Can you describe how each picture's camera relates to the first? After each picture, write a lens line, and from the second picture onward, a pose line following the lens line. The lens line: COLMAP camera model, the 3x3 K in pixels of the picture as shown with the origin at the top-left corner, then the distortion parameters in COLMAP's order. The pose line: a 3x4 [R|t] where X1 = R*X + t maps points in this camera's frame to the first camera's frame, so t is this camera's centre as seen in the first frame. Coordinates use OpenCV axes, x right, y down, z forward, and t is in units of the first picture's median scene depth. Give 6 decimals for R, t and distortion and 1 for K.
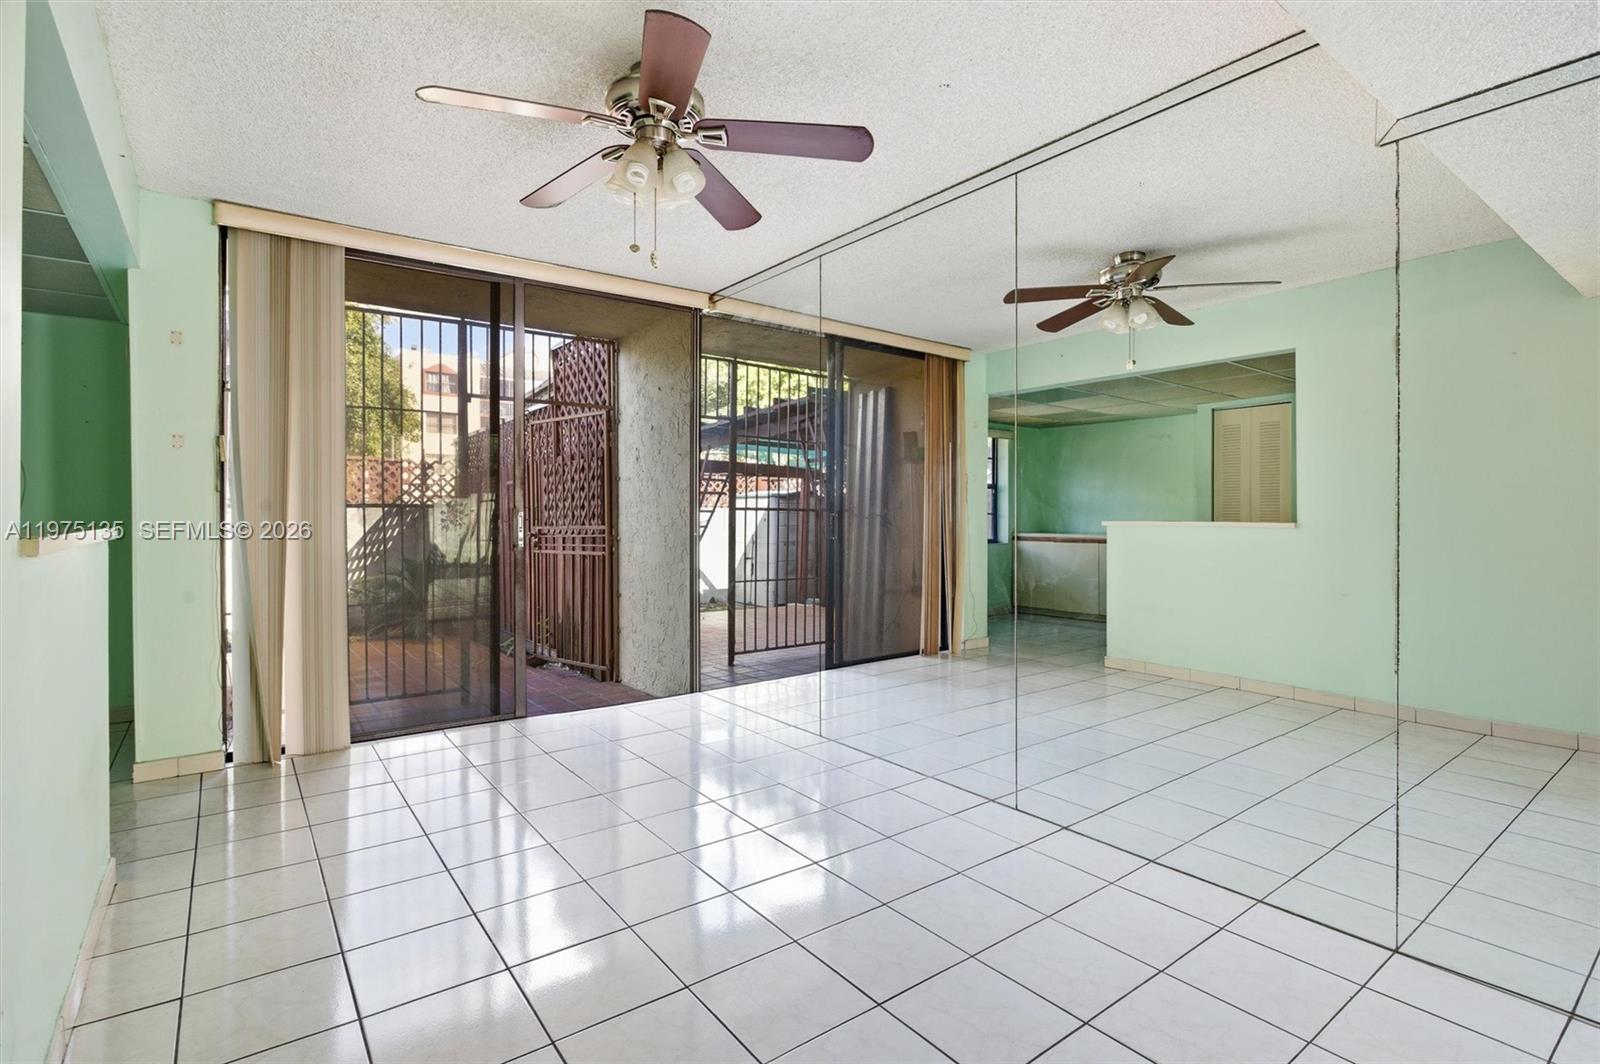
lens RADIAL K [[773.1, 0, 802.7], [0, 773.1, 518.9], [0, 0, 1]] dist [-0.002202, 0.000461]
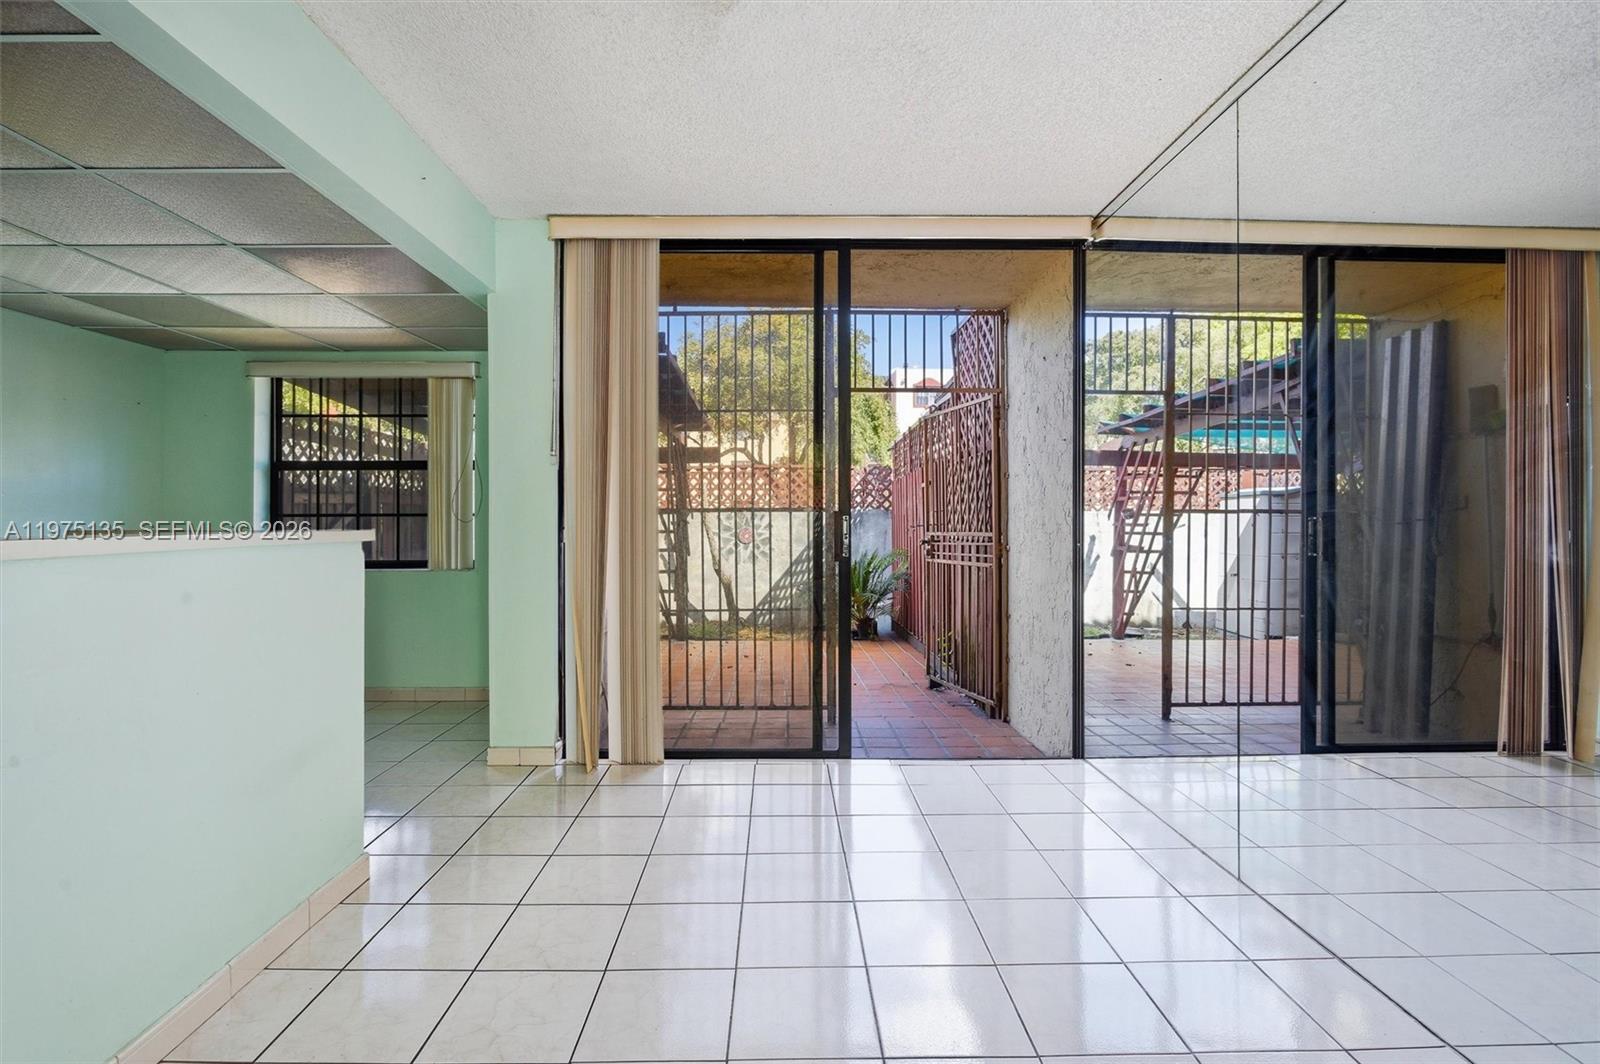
lens RADIAL K [[778.1, 0, 800.1], [0, 778.1, 509.6], [0, 0, 1]] dist [-0.001249, 0.001537]
pose [[0.816617, -0.009954, -0.577094, 0.057101], [-0.000268, 0.999845, -0.017625, -0.000777], [0.577180, 0.014547, 0.816488, 0.185595]]
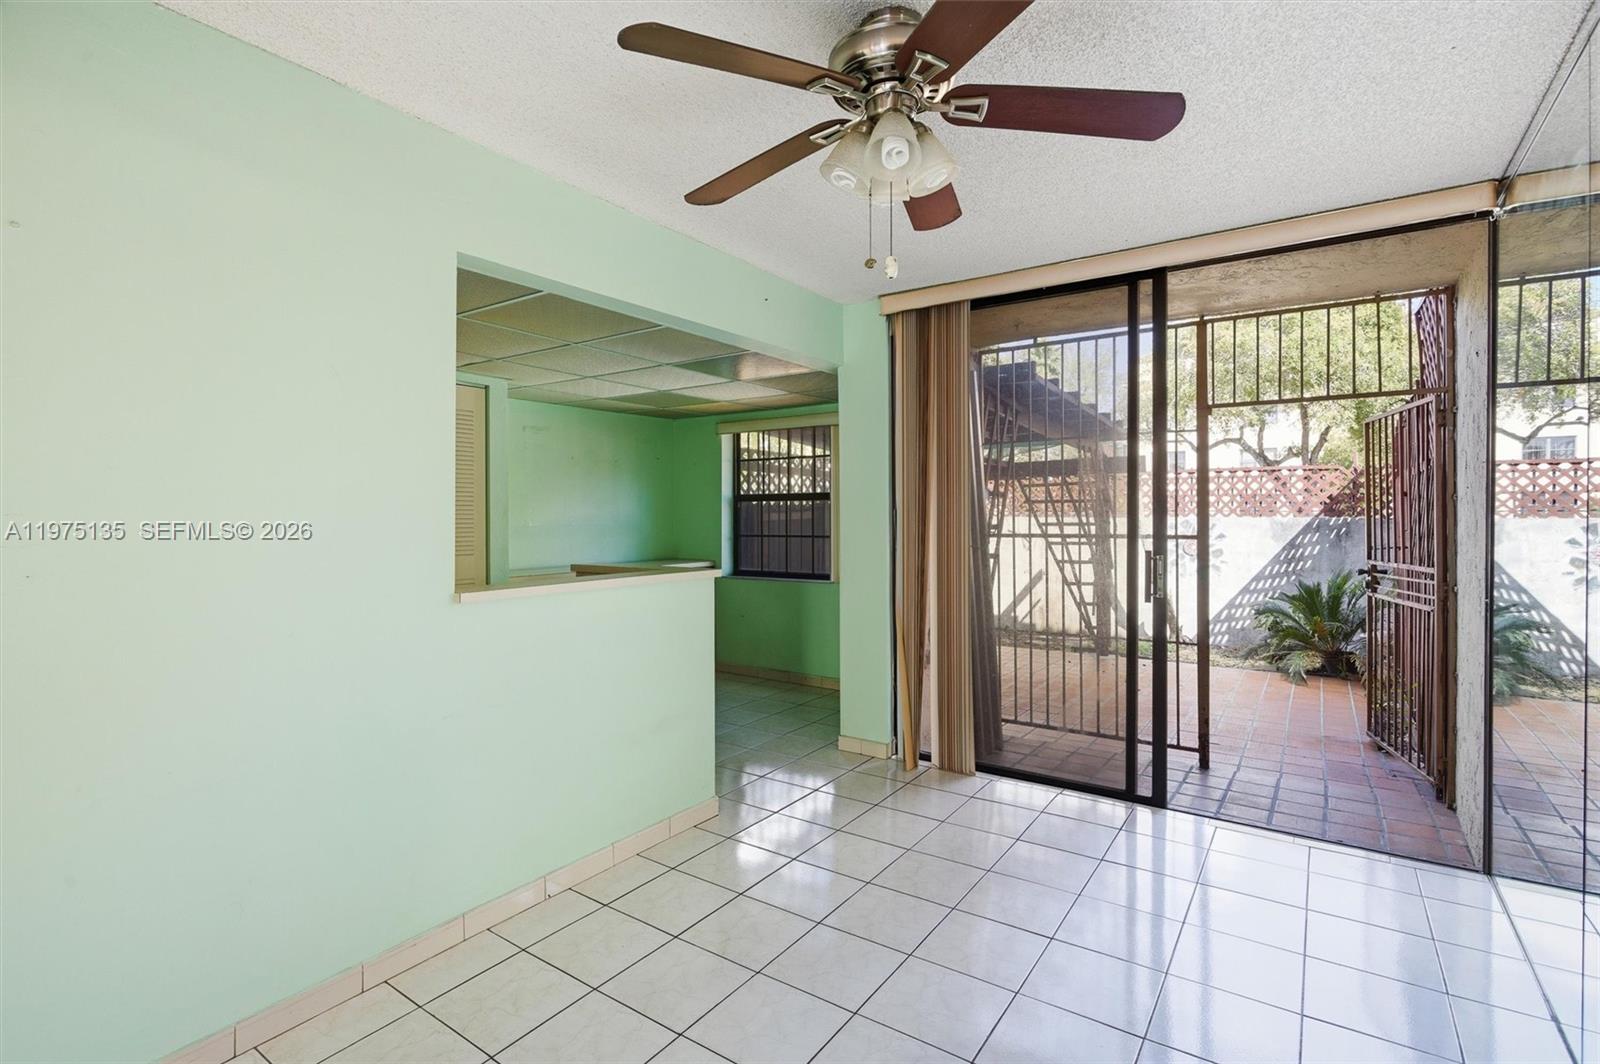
lens RADIAL K [[782.9, 0, 808.5], [0, 782.9, 511.0], [0, 0, 1]] dist [0.019327, 0.000231]
pose [[0.340312, -0.005178, -0.940298, 0.193722], [-0.001425, 0.999981, -0.006022, -0.033898], [0.940312, 0.003389, 0.340298, 0.249095]]
